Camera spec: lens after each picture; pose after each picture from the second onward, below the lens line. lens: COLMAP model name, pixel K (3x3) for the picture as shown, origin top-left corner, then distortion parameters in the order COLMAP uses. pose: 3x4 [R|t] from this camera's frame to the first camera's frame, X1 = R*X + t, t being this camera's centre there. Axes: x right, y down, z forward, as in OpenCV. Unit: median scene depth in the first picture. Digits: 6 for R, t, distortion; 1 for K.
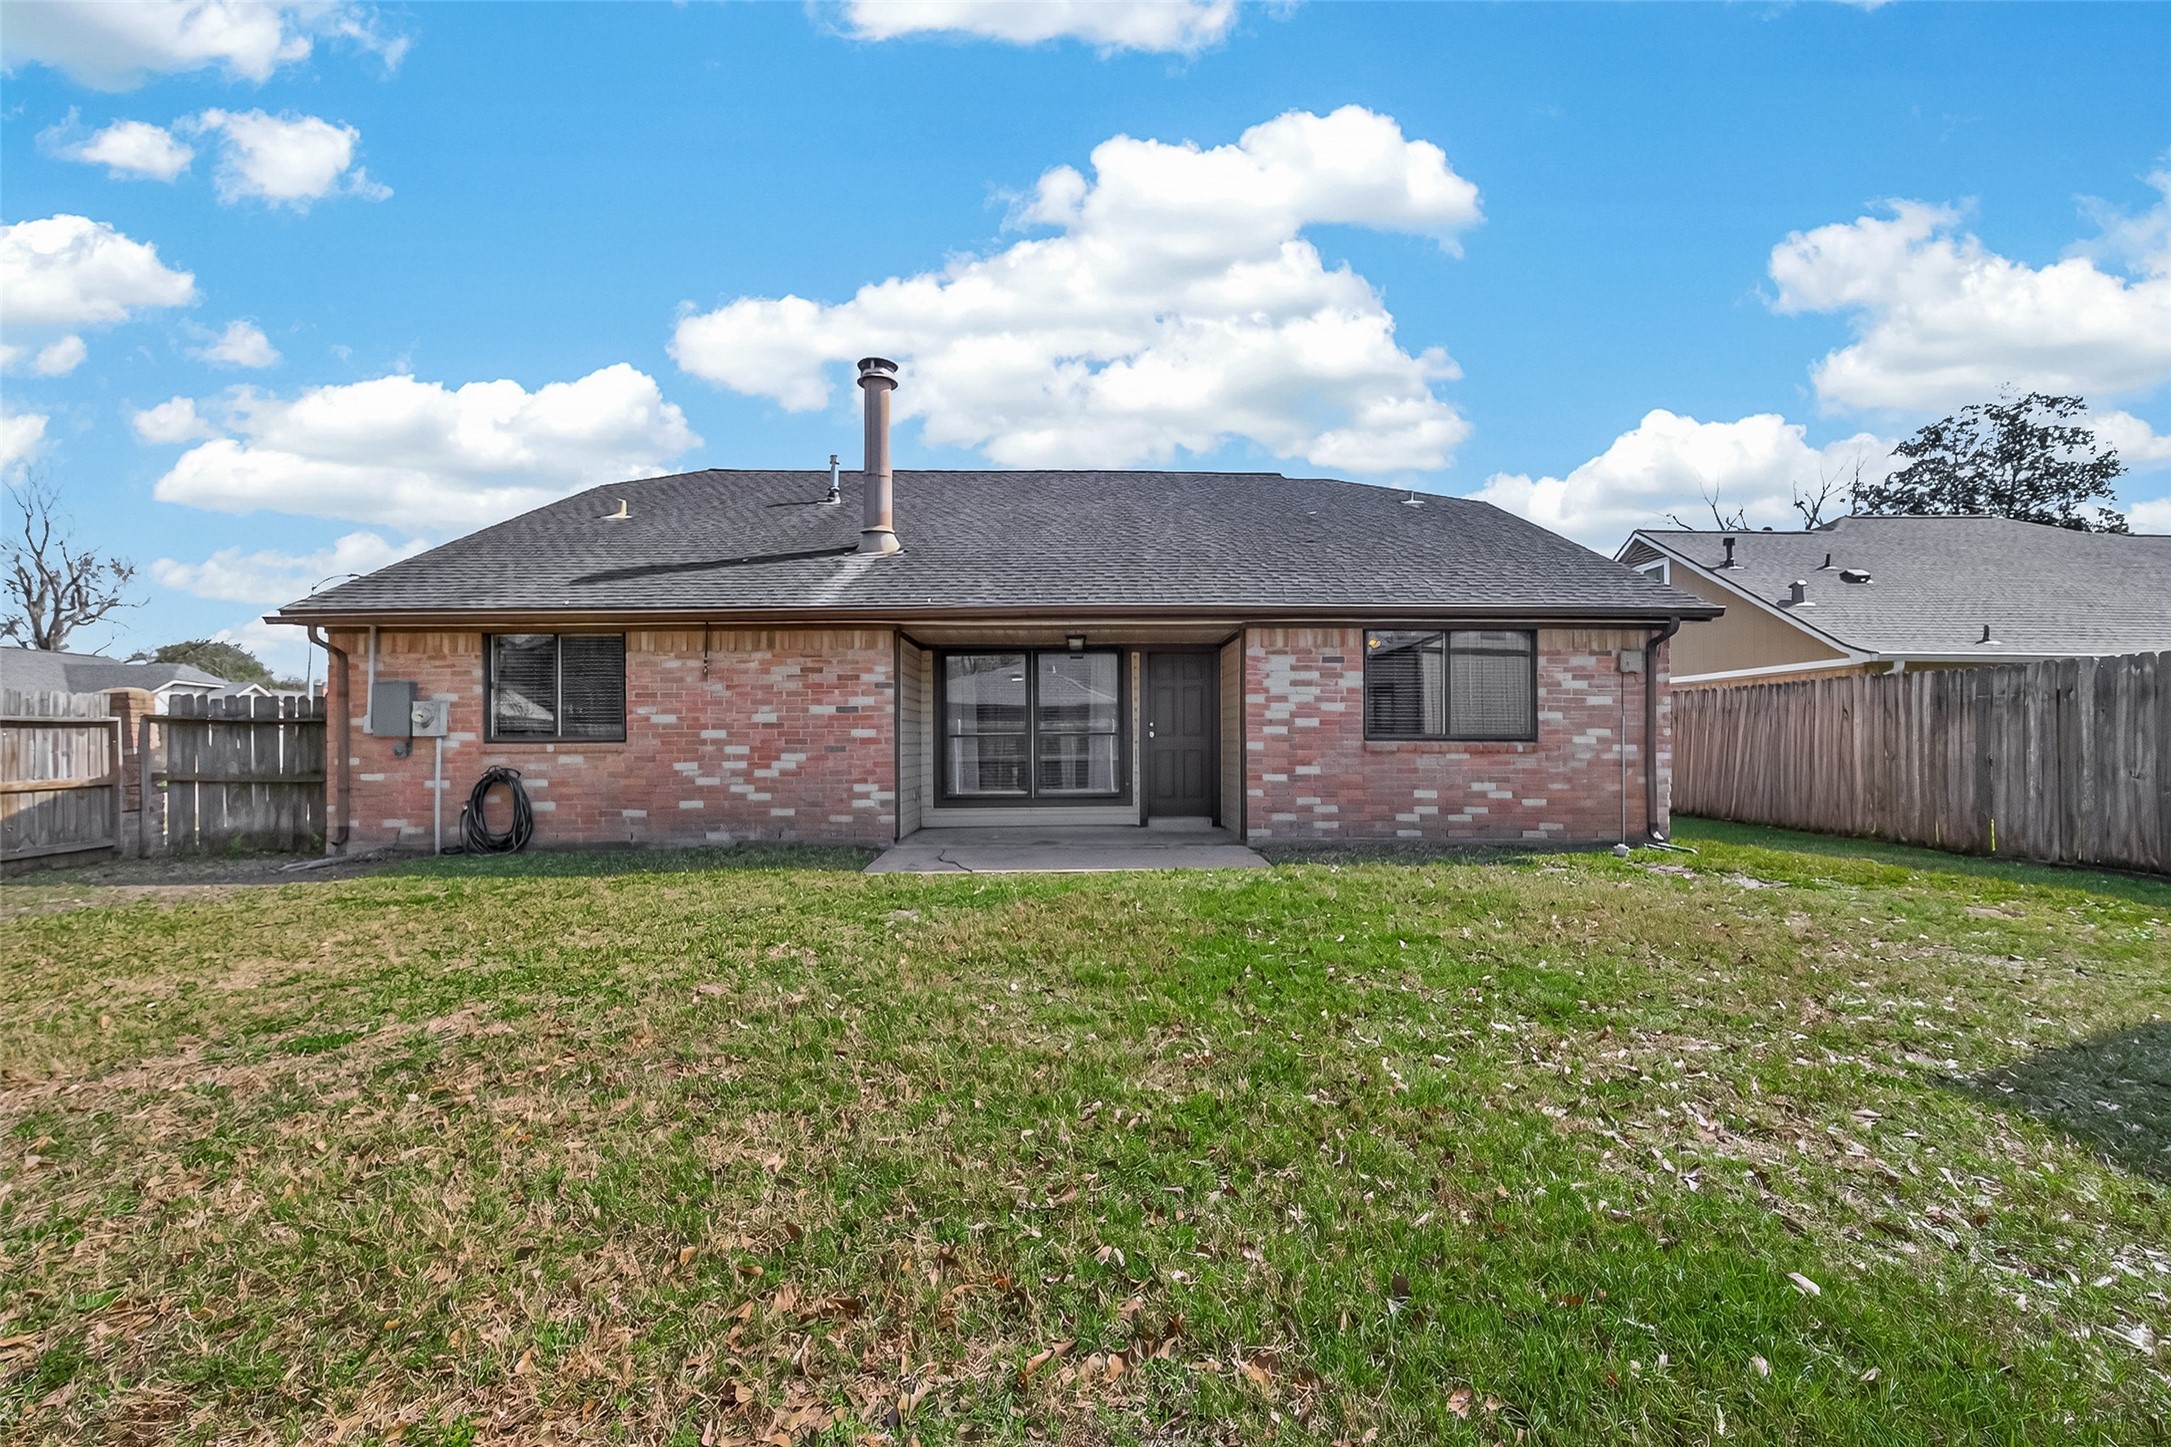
lens RADIAL K [[862.3, 0, 1107.2], [0, 862.3, 718.0], [0, 0, 1]] dist [0.000083, 0.000511]
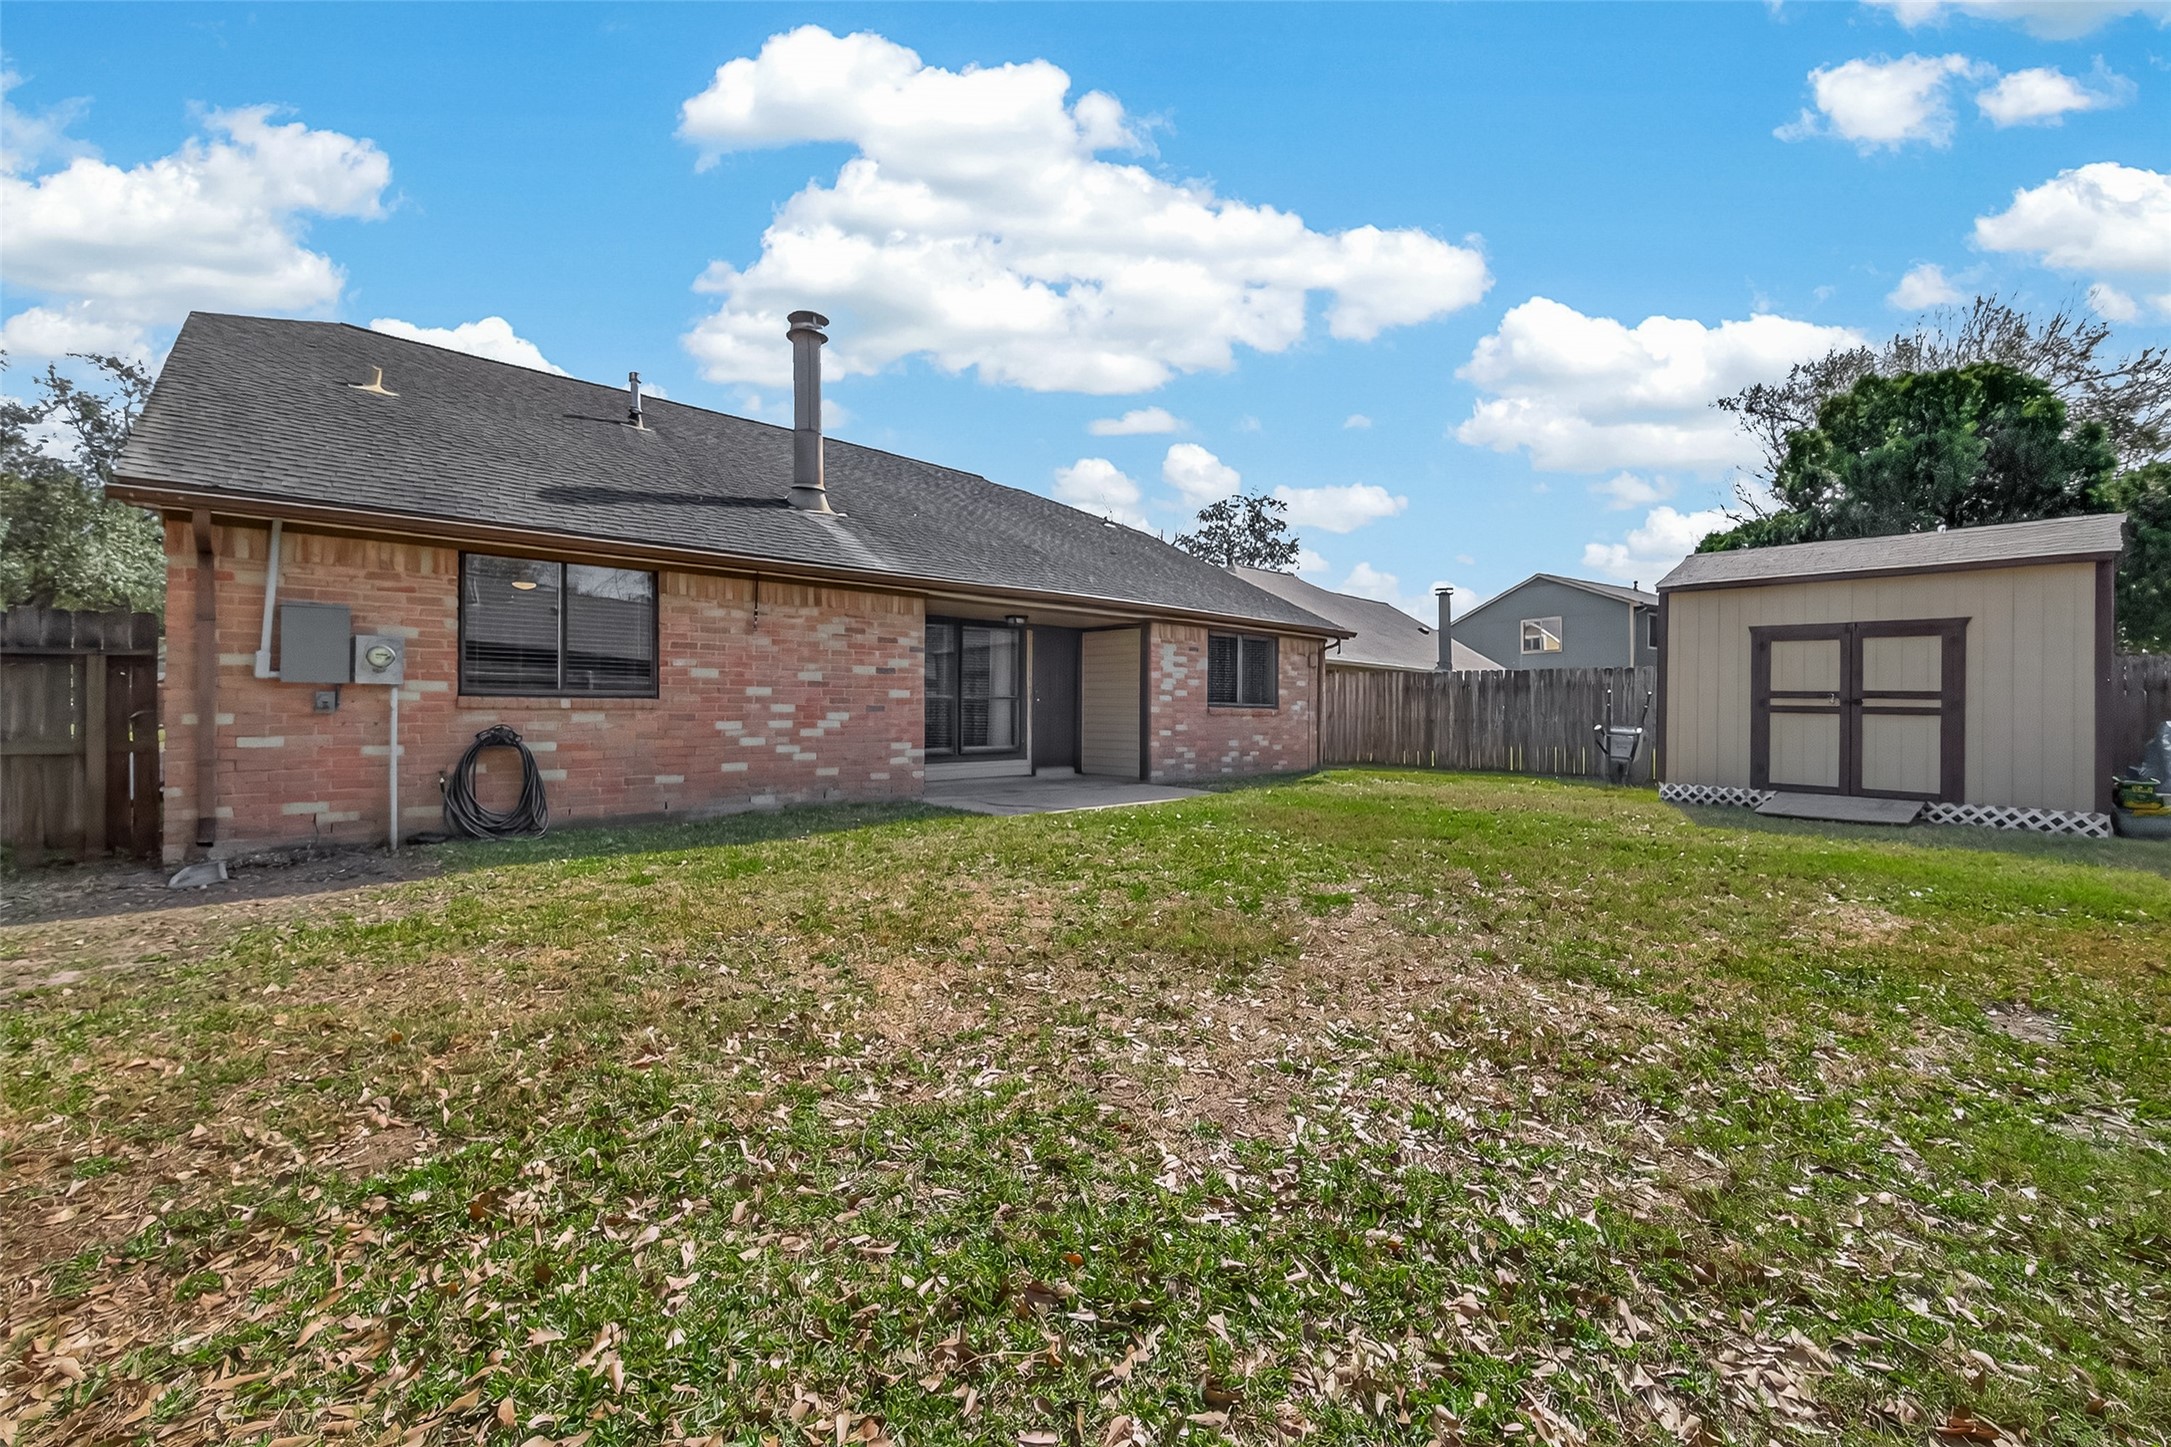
lens RADIAL K [[862.3, 0, 1087.7], [0, 862.3, 686.3], [0, 0, 1]] dist [0.000083, 0.000511]
pose [[0.746470, 0.027988, 0.664830, -0.811724], [-0.028481, 0.999543, -0.010100, 0.012544], [-0.664809, -0.011396, 0.746927, 0.061255]]
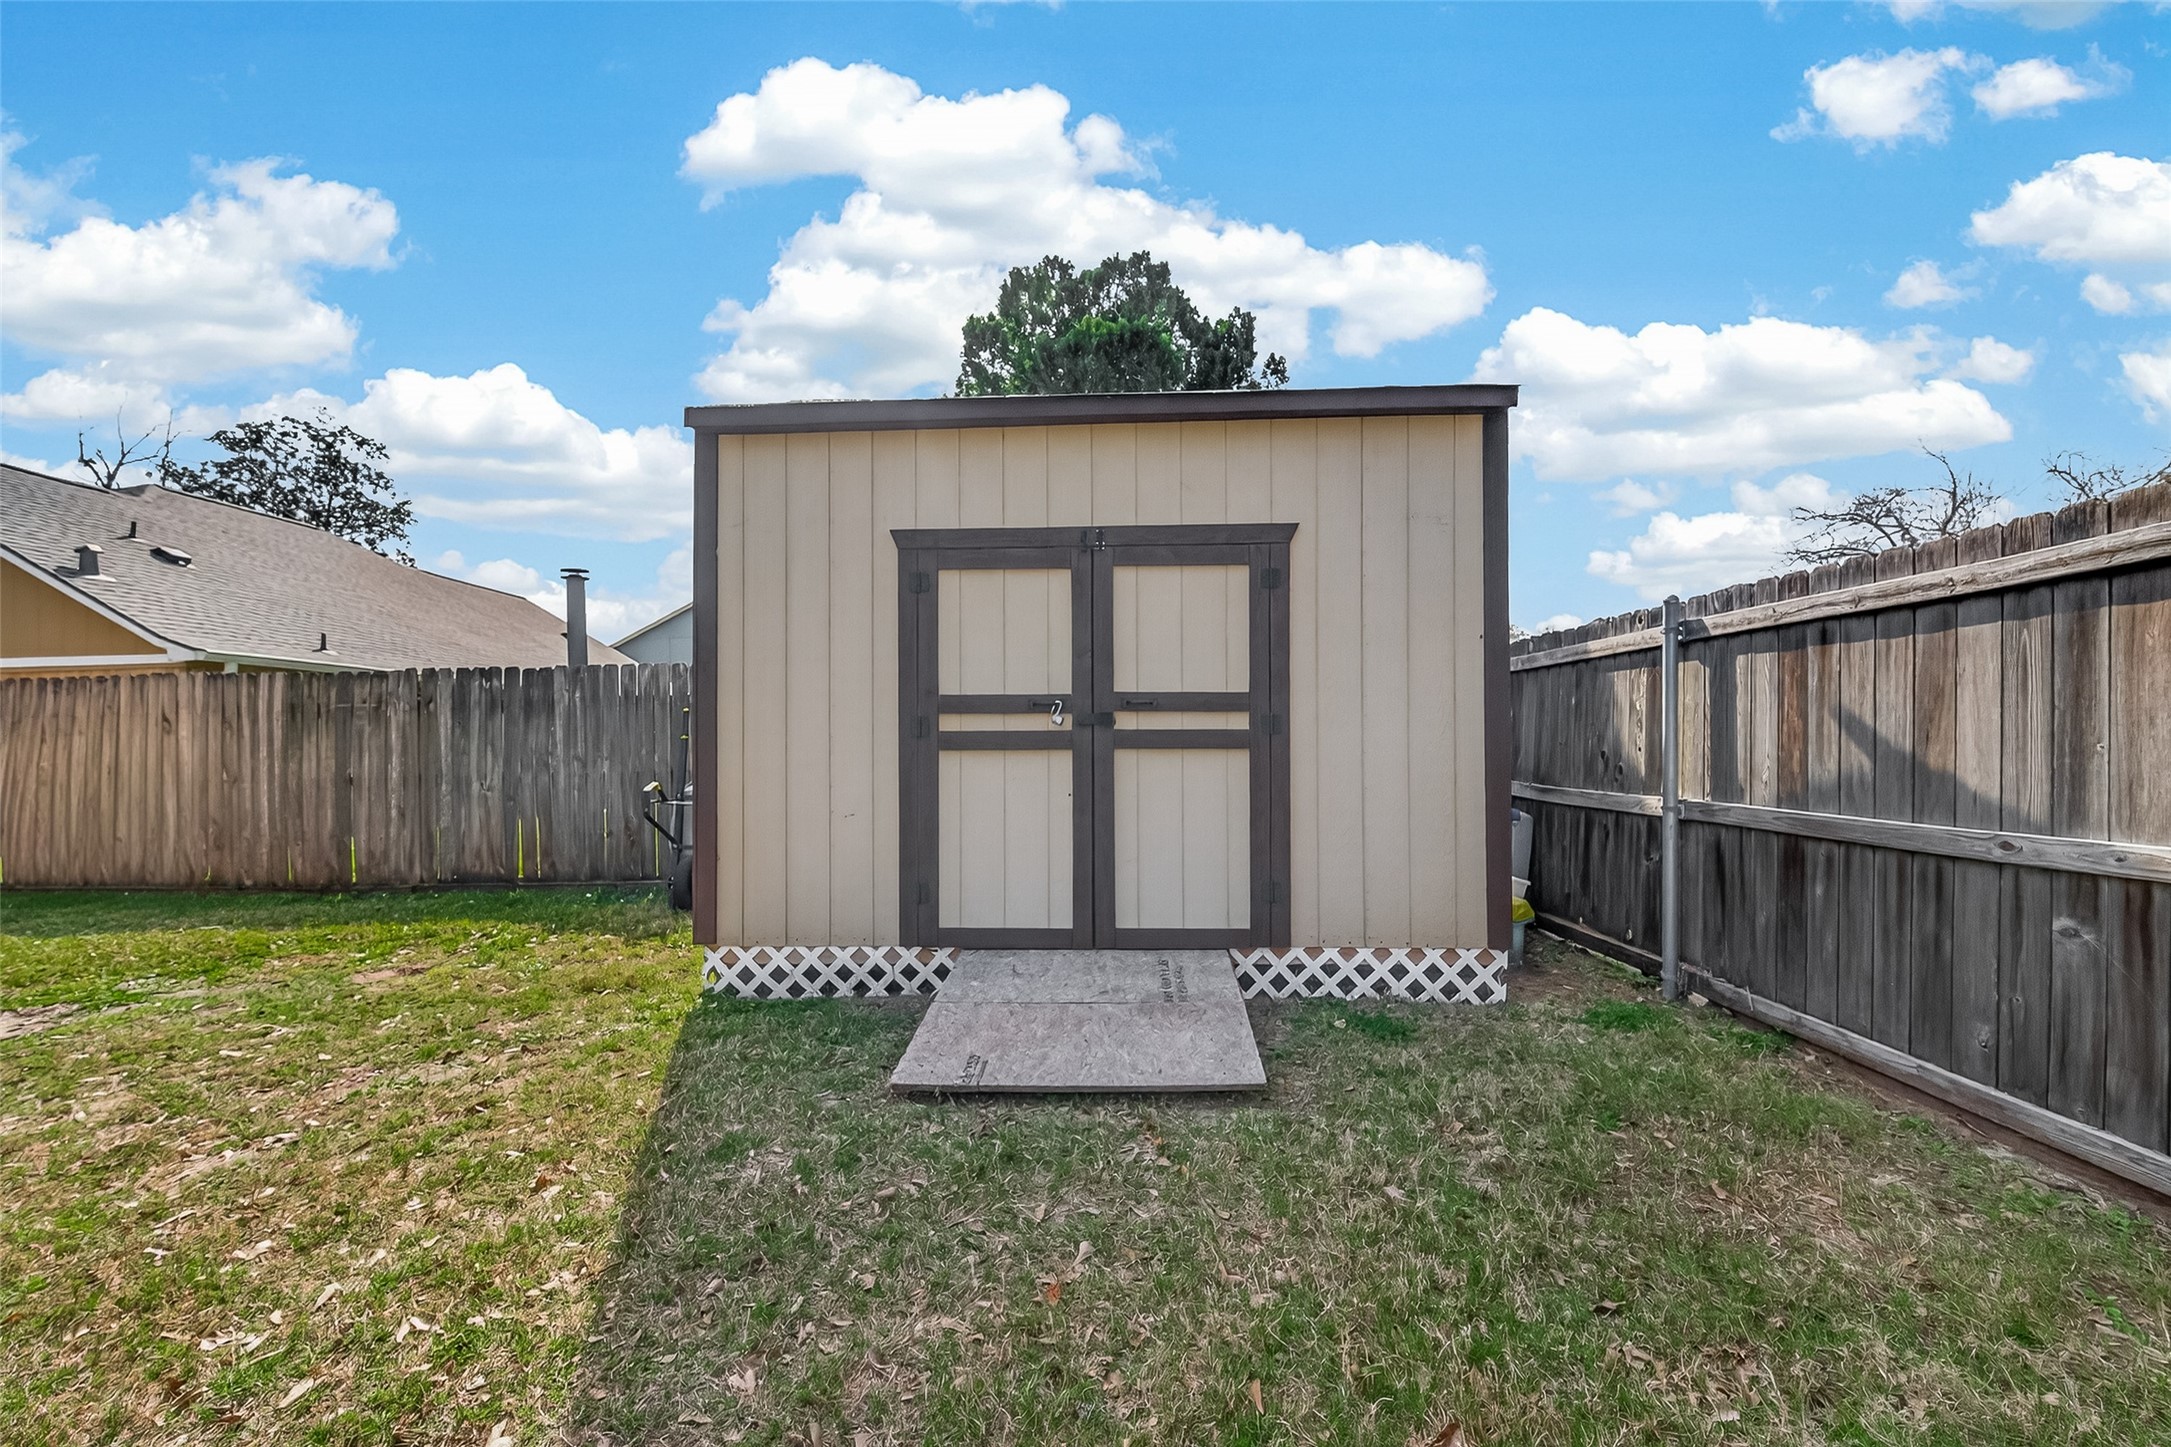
lens RADIAL K [[862.3, 0, 1064.1], [0, 862.3, 735.0], [0, 0, 1]] dist [0.000083, 0.000511]
pose [[0.045888, 0.000723, 0.998946, 0.174102], [-0.004140, 0.999991, -0.000534, 0.001958], [-0.998938, -0.004112, 0.045891, 0.226334]]
